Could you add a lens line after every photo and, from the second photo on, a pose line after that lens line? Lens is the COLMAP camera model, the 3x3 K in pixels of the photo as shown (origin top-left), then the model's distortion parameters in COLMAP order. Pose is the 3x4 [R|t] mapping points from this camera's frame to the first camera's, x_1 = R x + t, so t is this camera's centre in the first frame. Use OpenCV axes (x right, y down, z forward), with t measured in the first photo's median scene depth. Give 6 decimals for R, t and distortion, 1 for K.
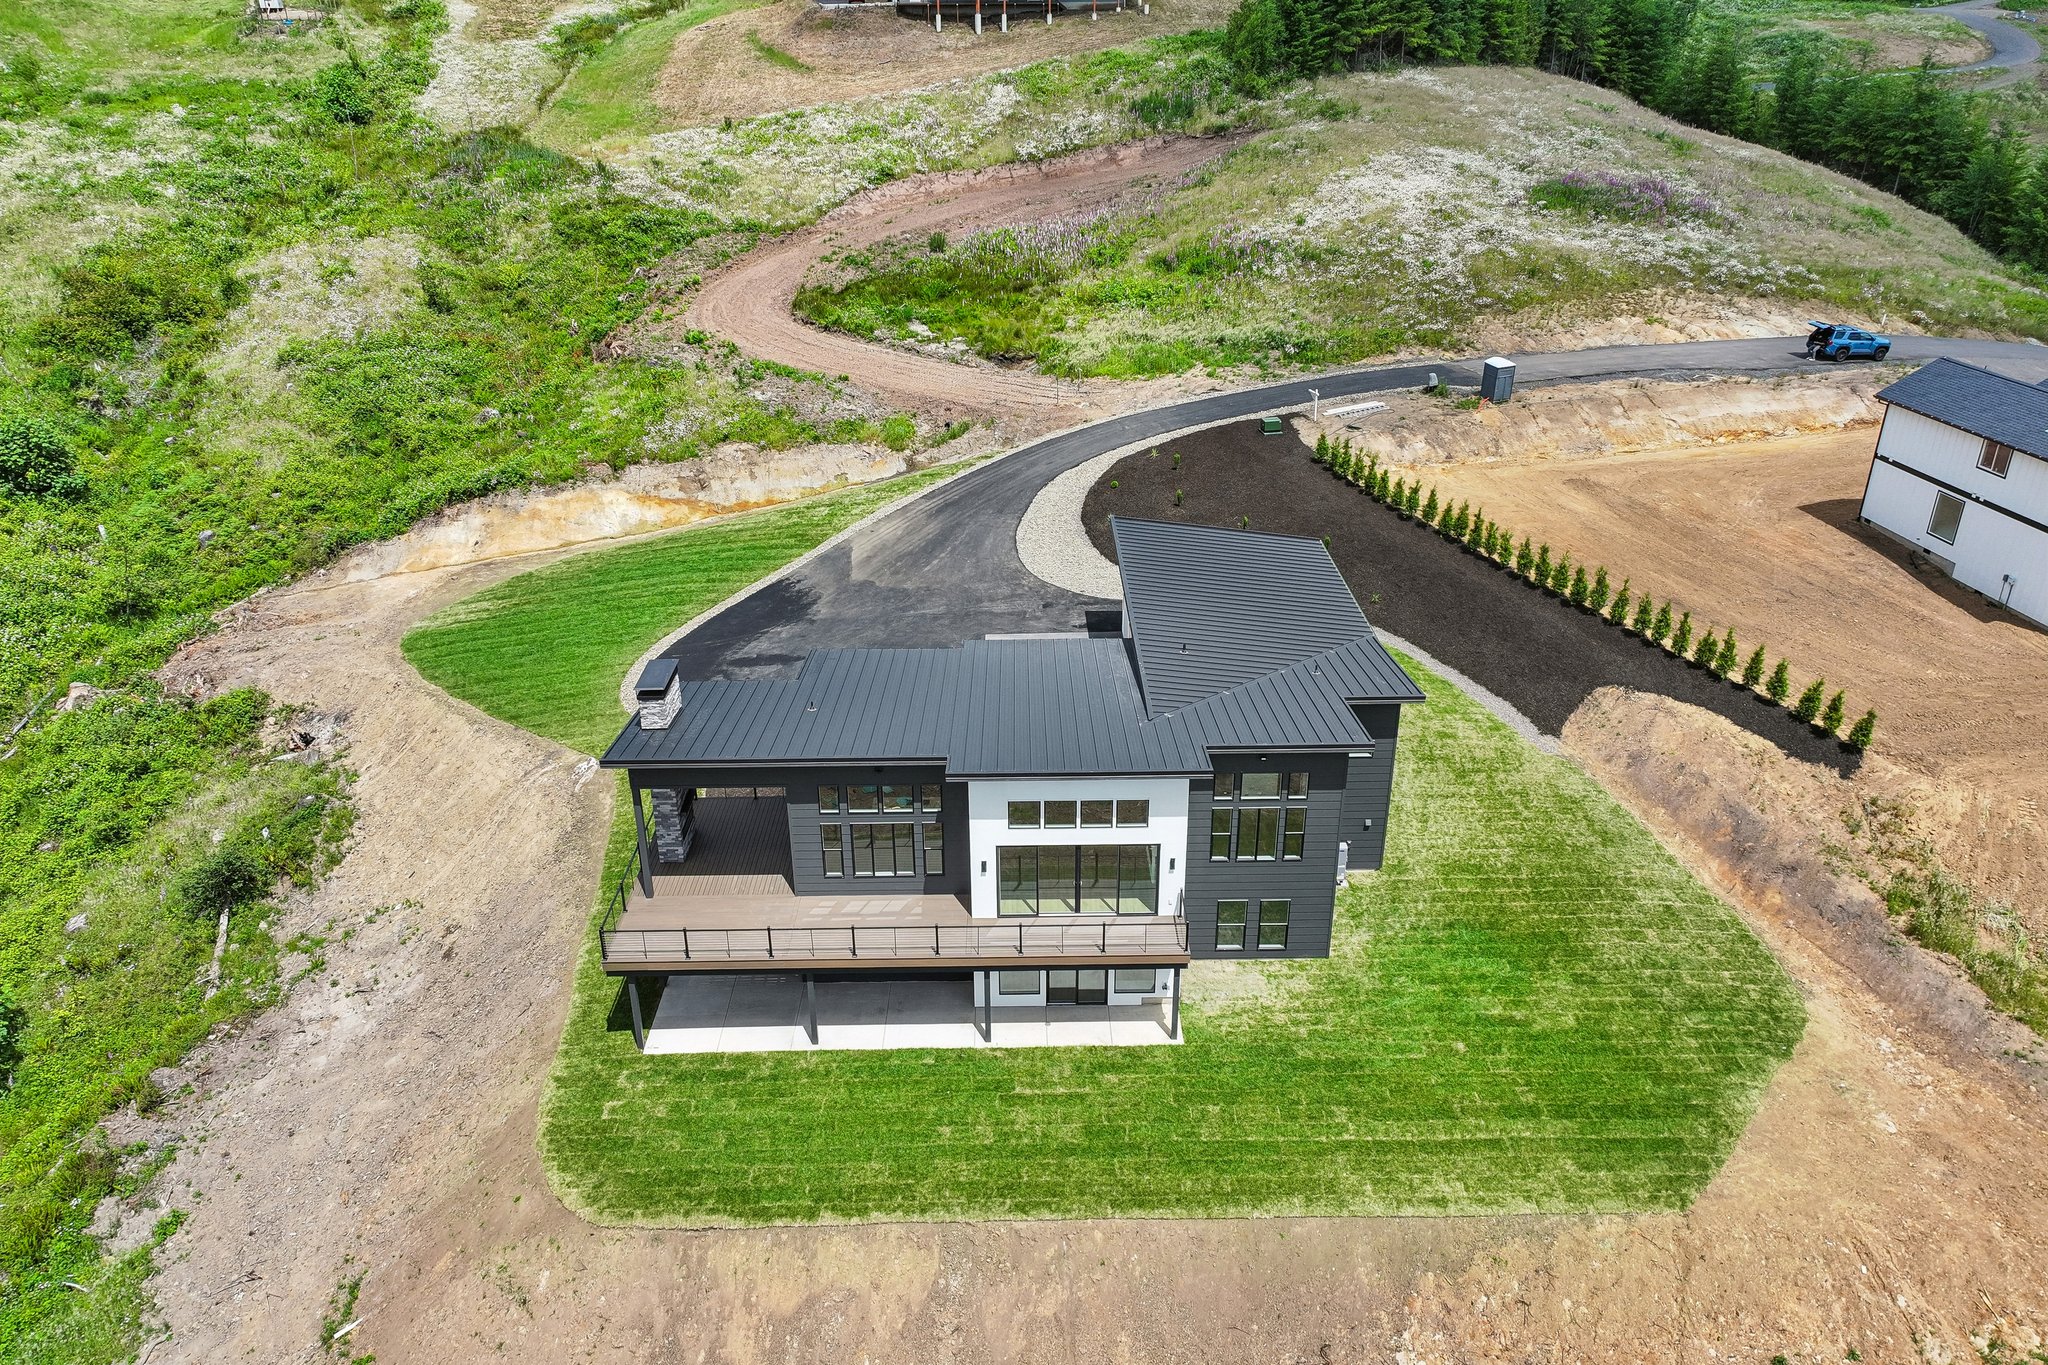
lens RADIAL K [[1434.4, 0, 1024.0], [0, 1434.4, 682.5], [0, 0, 1]] dist [0.001643, 0.006915]
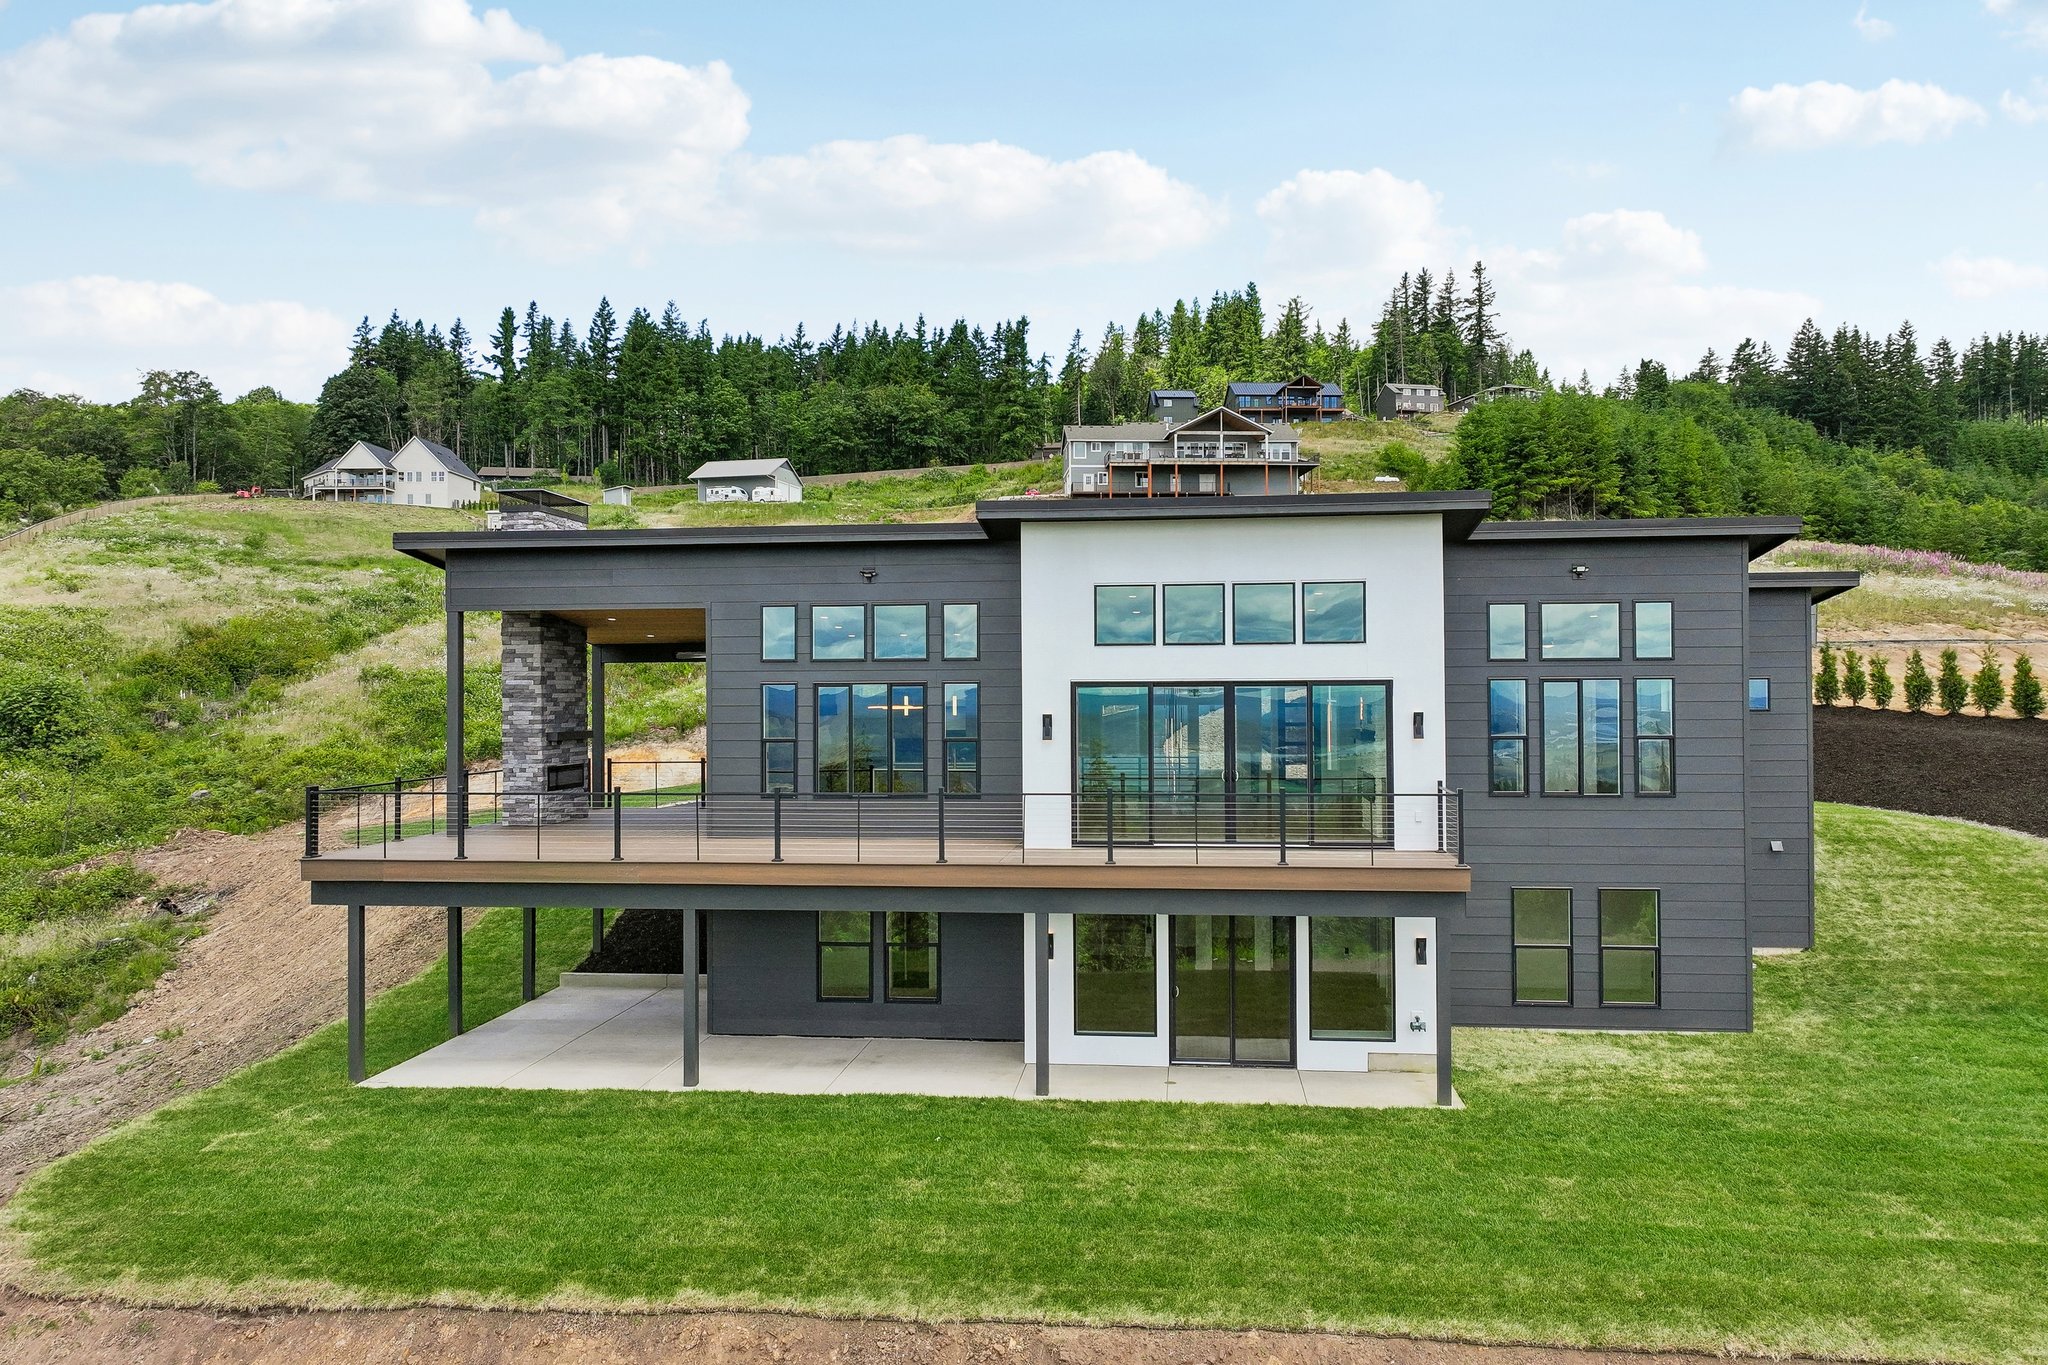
lens RADIAL K [[1443.9, 0, 1025.4], [0, 1443.9, 680.6], [0, 0, 1]] dist [-0.007882, 0.023902]
pose [[0.992133, -0.000340, -0.125185, 0.018301], [-0.053958, 0.901175, -0.430084, 0.207048], [0.112960, 0.433455, 0.894068, 0.319815]]
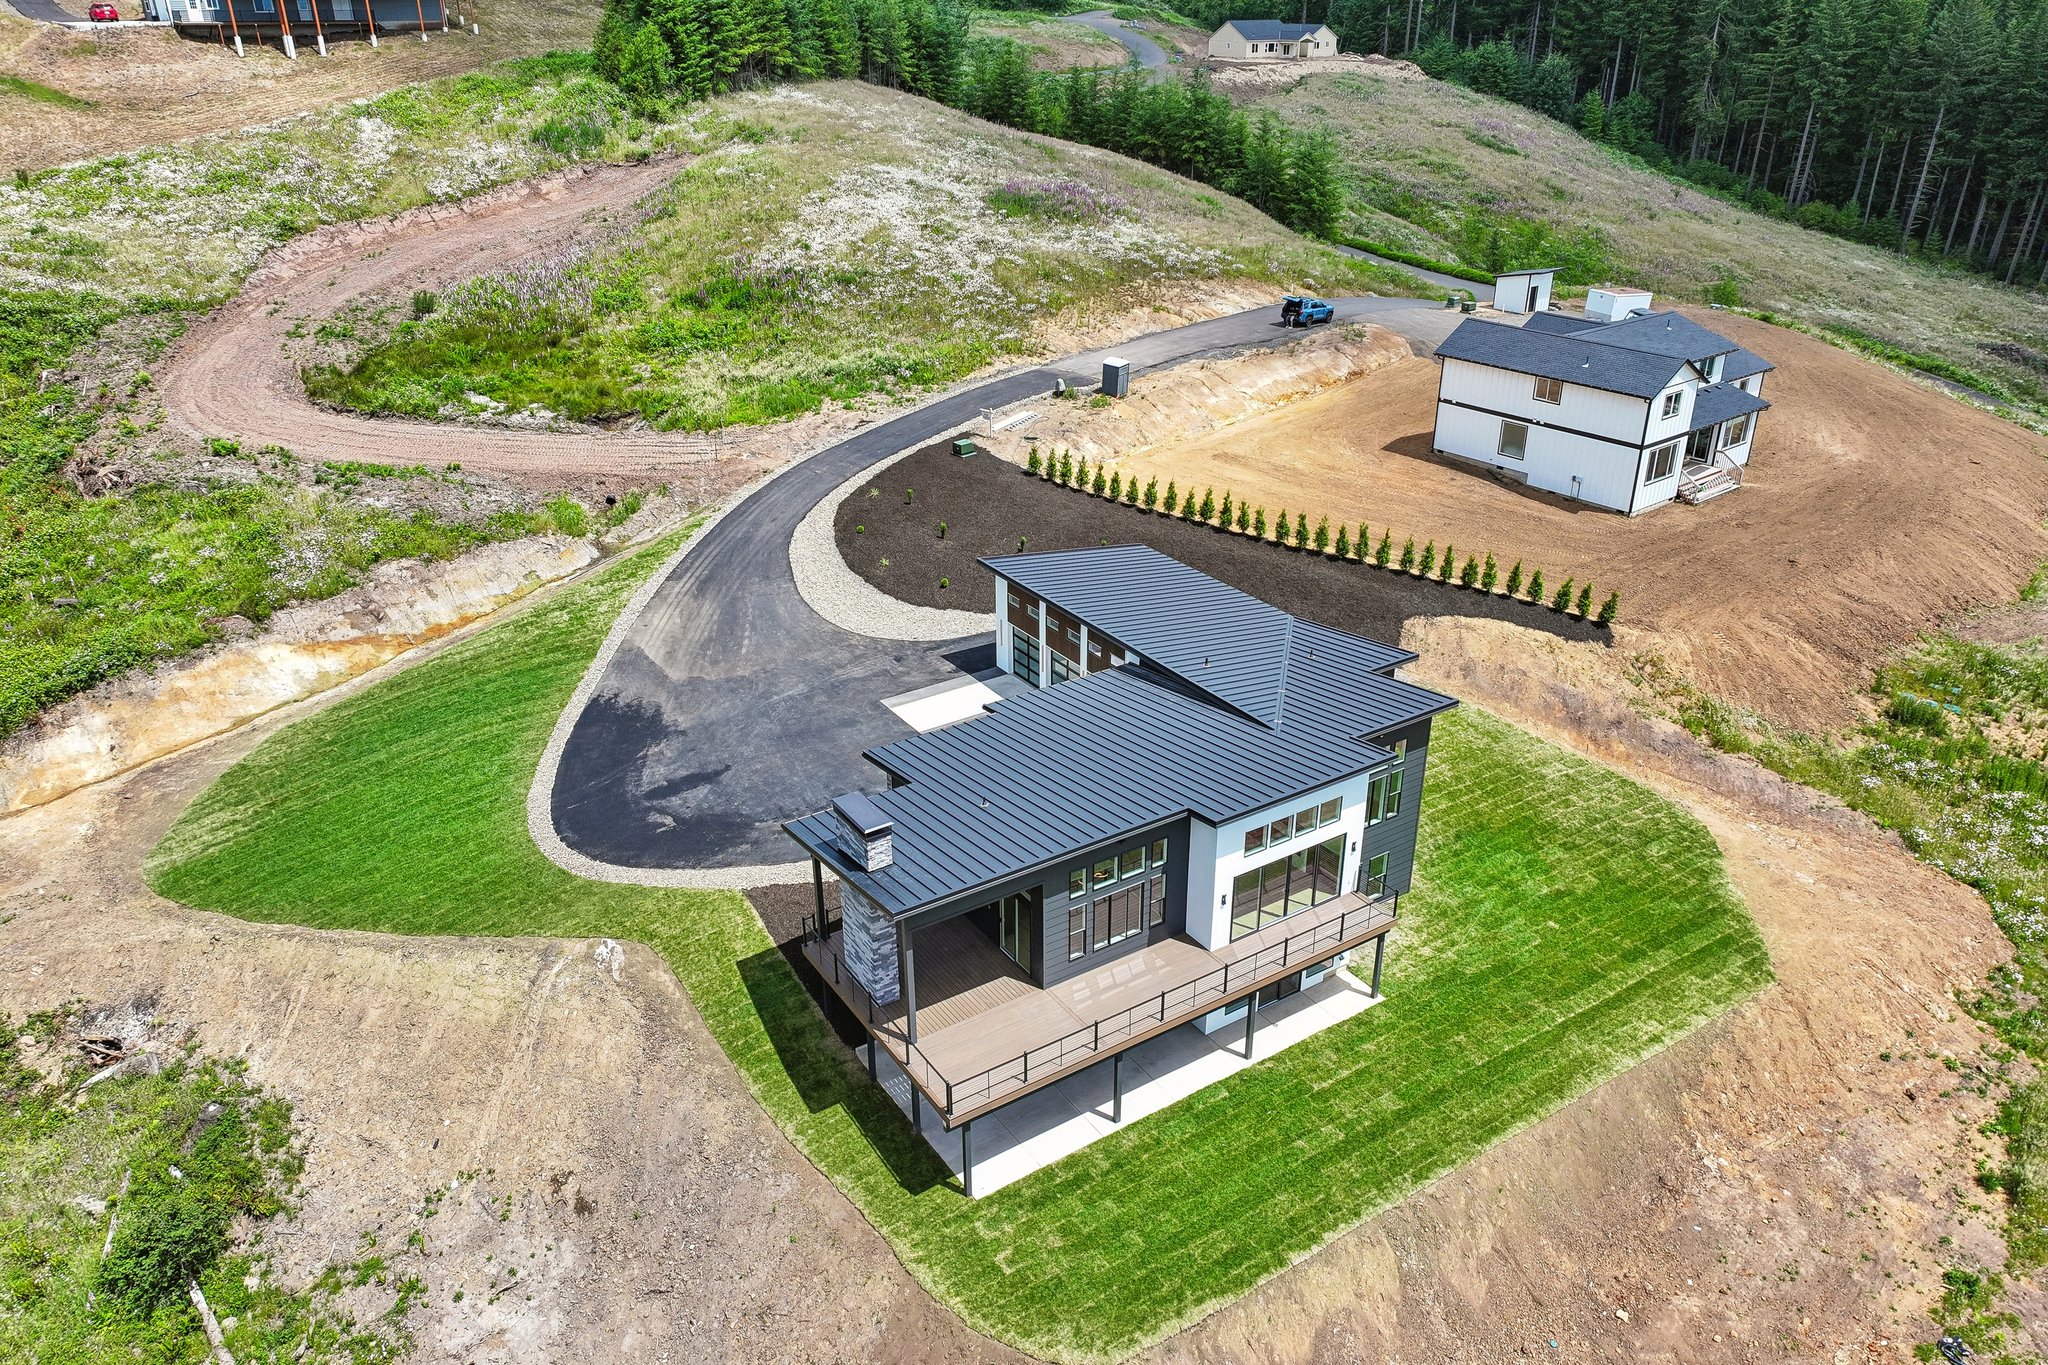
lens RADIAL K [[1438.3, 0, 1025.4], [0, 1438.3, 684.7], [0, 0, 1]] dist [-0.007047, 0.022649]
pose [[0.845186, -0.229584, 0.482650, -0.382821], [0.228016, 0.971624, 0.062889, -0.076794], [-0.483393, 0.056899, 0.873553, 0.083820]]
